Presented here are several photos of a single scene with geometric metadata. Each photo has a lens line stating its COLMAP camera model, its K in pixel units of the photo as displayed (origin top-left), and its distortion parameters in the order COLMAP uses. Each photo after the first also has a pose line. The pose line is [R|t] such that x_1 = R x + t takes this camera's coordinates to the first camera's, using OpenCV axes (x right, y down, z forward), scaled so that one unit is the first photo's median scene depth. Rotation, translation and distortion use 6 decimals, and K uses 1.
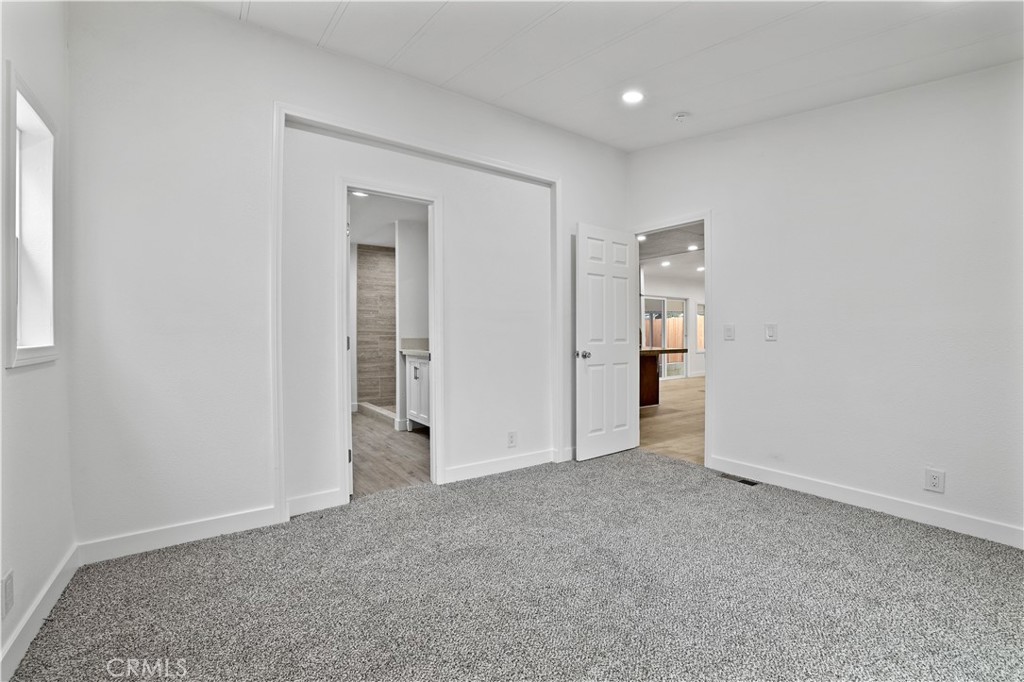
lens RADIAL K [[447.8, 0, 507.4], [0, 447.8, 339.2], [0, 0, 1]] dist [-0.037282, 0.011442]
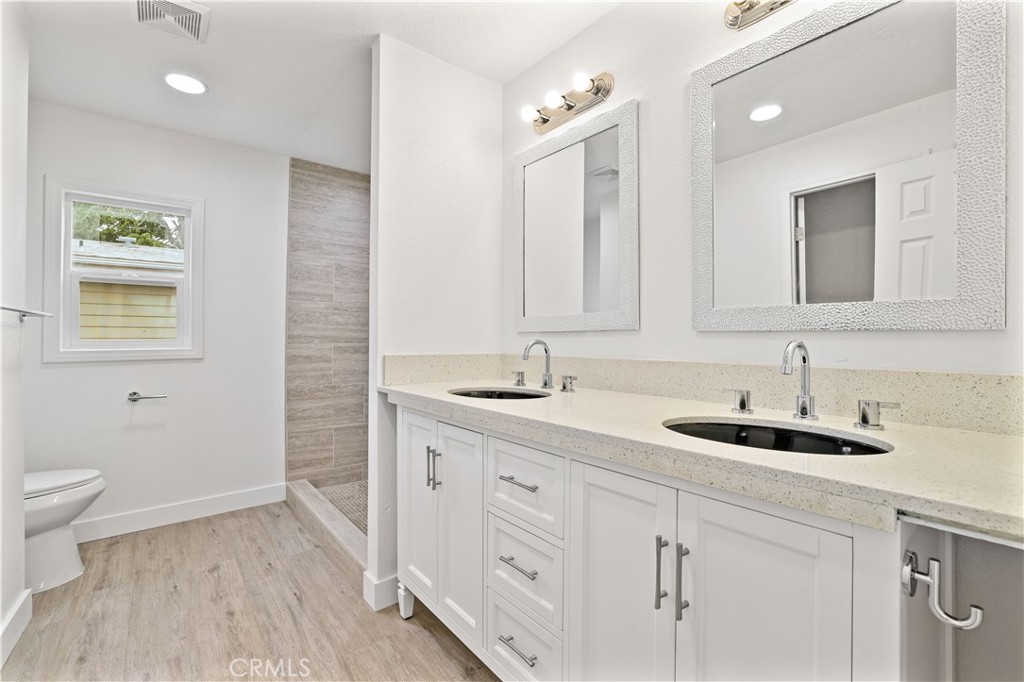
lens RADIAL K [[447.8, 0, 519.2], [0, 447.8, 337.8], [0, 0, 1]] dist [-0.037282, 0.011442]
pose [[0.996162, 0.007938, 0.087171, -0.125895], [-0.006854, 0.999896, -0.012726, -0.011032], [-0.087263, 0.012080, 0.996112, 0.494631]]
